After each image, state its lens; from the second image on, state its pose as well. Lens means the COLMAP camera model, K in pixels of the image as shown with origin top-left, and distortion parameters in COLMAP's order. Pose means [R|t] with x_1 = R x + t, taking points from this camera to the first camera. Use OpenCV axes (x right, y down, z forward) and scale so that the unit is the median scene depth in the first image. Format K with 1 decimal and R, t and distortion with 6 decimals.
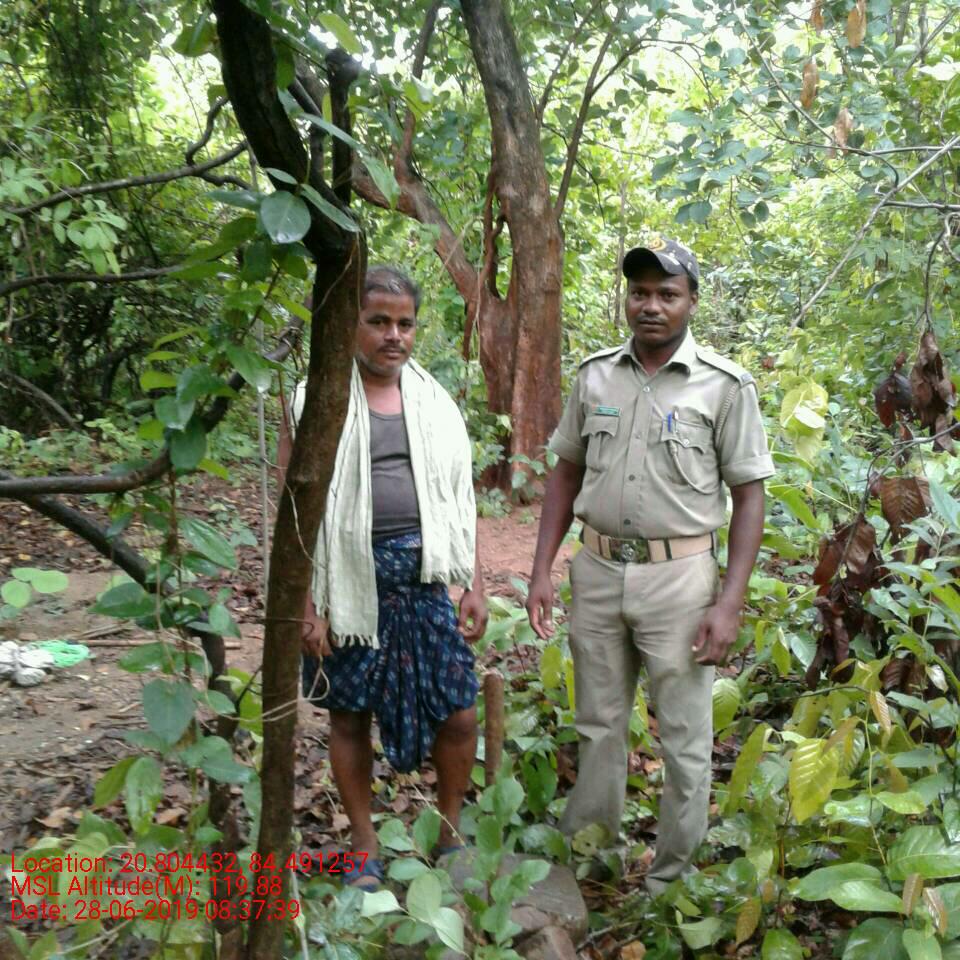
lens RADIAL K [[1211.7, 0, 502.9], [0, 1211.7, 480.6], [0, 0, 1]] dist [0.062036, -0.006974]
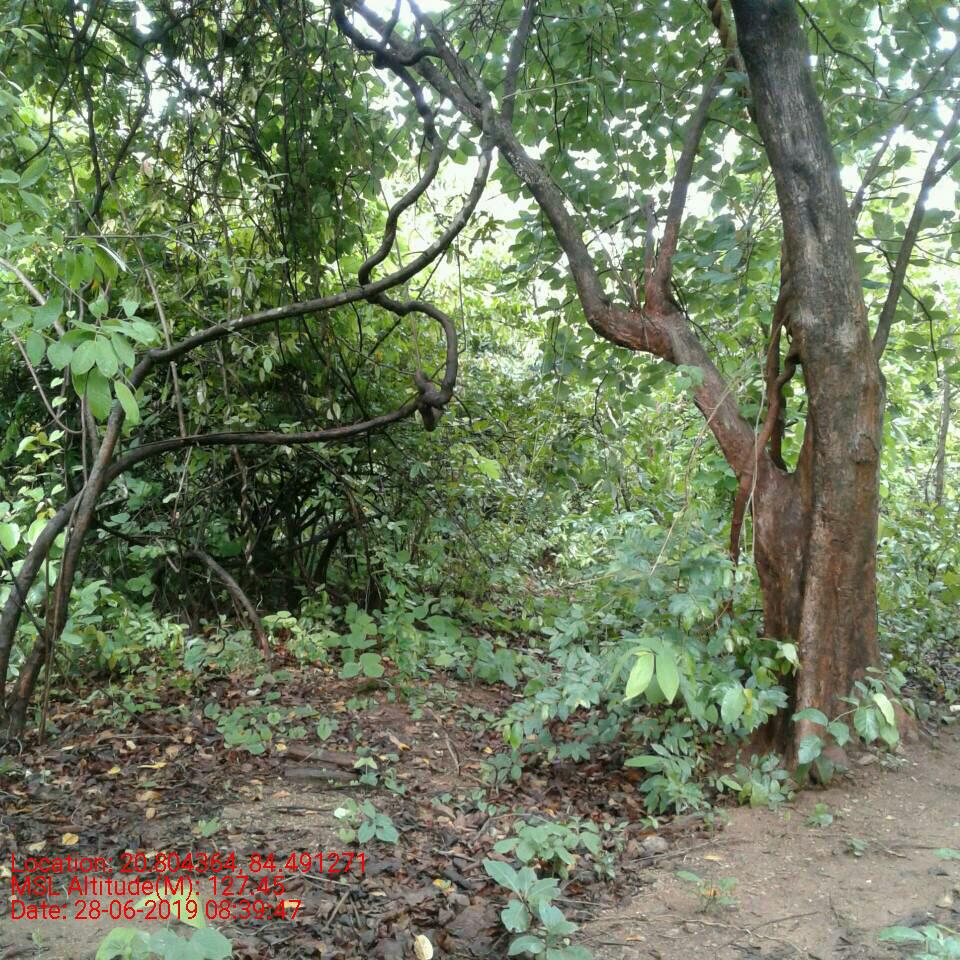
lens RADIAL K [[1211.7, 0, 502.9], [0, 1211.7, 480.6], [0, 0, 1]] dist [0.062036, -0.006974]
pose [[0.973749, 0.030380, -0.225589, -0.002672], [-0.060795, 0.989763, -0.129127, -0.036419], [0.219356, 0.139452, 0.965627, 0.236090]]
